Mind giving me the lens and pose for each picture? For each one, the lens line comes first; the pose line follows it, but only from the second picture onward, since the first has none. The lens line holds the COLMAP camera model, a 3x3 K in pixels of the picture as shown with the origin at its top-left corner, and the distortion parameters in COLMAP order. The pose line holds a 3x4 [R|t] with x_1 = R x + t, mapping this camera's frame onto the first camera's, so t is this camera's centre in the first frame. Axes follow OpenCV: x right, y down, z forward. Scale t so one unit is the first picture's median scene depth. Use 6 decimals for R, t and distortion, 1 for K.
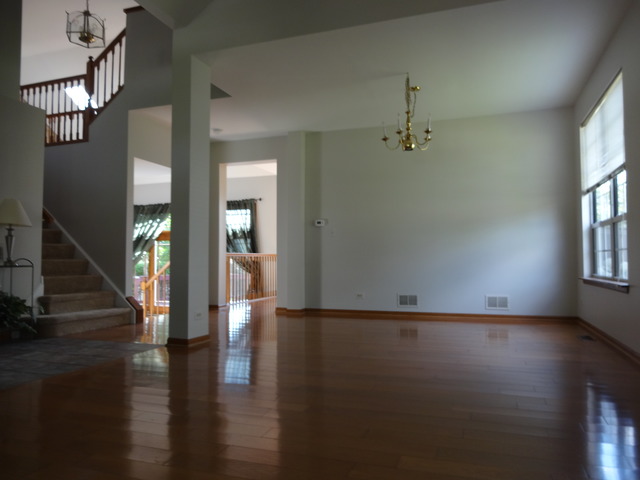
lens RADIAL K [[466.3, 0, 322.4], [0, 466.3, 240.4], [0, 0, 1]] dist [-0.003930, -0.011802]
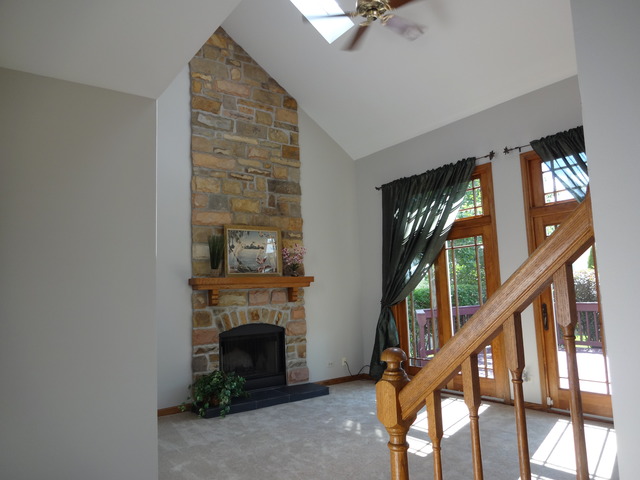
lens RADIAL K [[466.3, 0, 321.1], [0, 466.3, 240.5], [0, 0, 1]] dist [-0.003930, -0.011802]
pose [[0.843599, -0.112450, -0.525067, -0.207871], [0.064658, 0.991985, -0.108563, 0.047885], [0.533066, 0.057634, 0.844108, 0.503292]]
